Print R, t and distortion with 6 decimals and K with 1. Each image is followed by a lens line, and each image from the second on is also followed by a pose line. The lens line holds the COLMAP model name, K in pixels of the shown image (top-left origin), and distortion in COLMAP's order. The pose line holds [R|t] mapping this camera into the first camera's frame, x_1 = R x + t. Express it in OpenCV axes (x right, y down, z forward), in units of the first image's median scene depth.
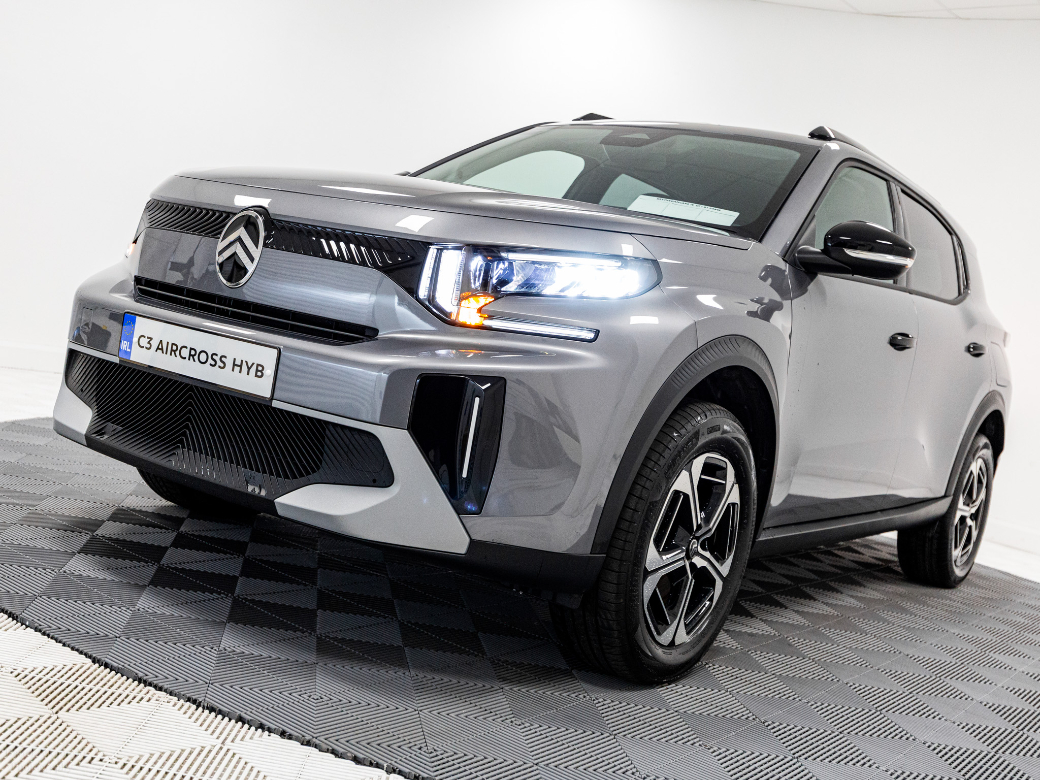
lens RADIAL K [[1107.7, 0, 520.0], [0, 1107.7, 390.0], [0, 0, 1]] dist [-0.009928, -0.025471]
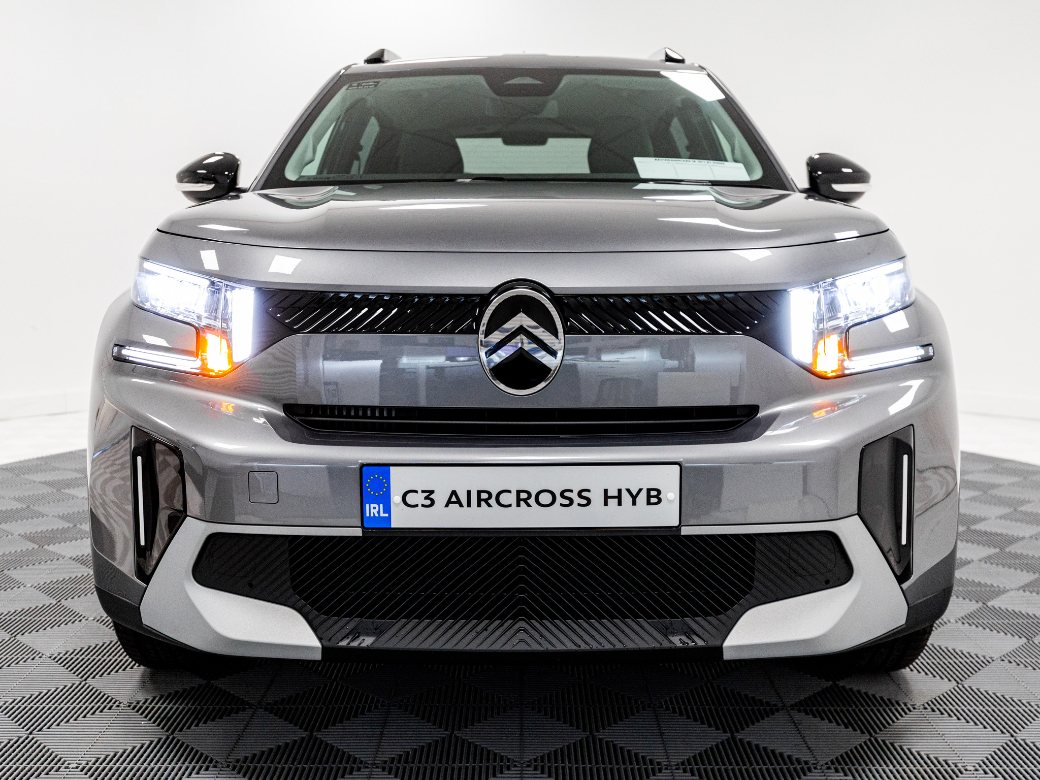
lens RADIAL K [[1107.7, 0, 520.0], [0, 1107.7, 390.0], [0, 0, 1]] dist [-0.009928, -0.025471]
pose [[0.821315, -0.256629, 0.509494, -0.671875], [0.194086, 0.965527, 0.173459, -0.236475], [-0.536445, -0.043579, 0.842810, 0.388130]]
